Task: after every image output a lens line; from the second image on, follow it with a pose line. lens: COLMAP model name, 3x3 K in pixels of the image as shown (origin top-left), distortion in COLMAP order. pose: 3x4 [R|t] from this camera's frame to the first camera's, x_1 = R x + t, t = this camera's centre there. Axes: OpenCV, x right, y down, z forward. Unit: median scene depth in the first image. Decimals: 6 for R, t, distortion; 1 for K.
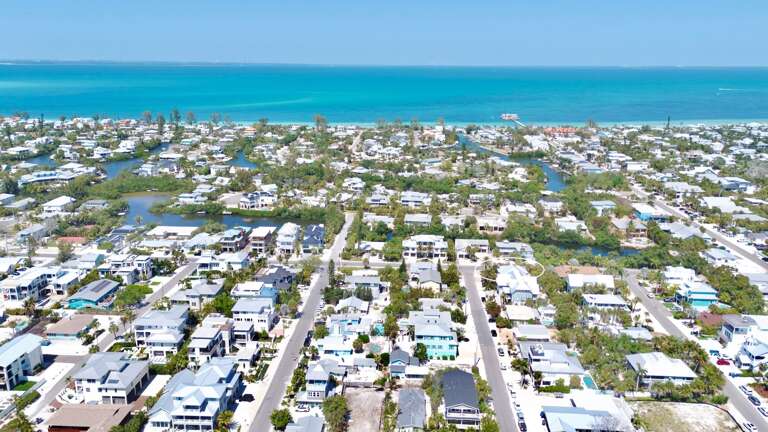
lens RADIAL K [[559.3, 0, 384.0], [0, 559.3, 216.0], [0, 0, 1]] dist [0.025212, -0.002635]
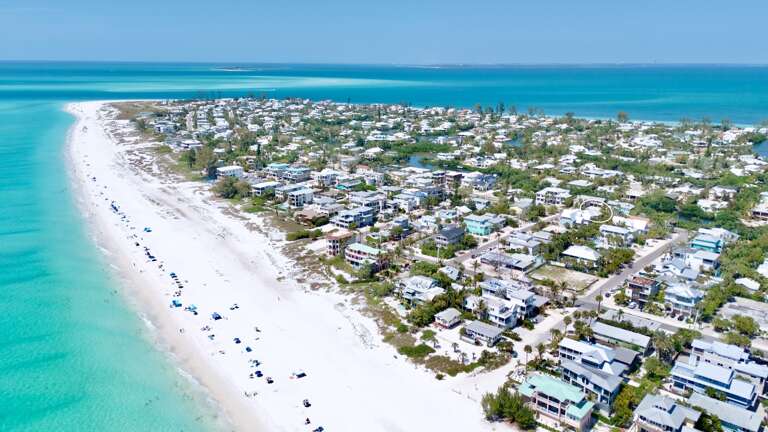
lens RADIAL K [[559.3, 0, 384.0], [0, 559.3, 216.0], [0, 0, 1]] dist [0.025212, -0.002635]
pose [[0.787783, 0.153028, -0.596641, 0.212388], [-0.153896, 0.986826, 0.049906, 0.036543], [0.596418, 0.052505, 0.800955, -0.134436]]
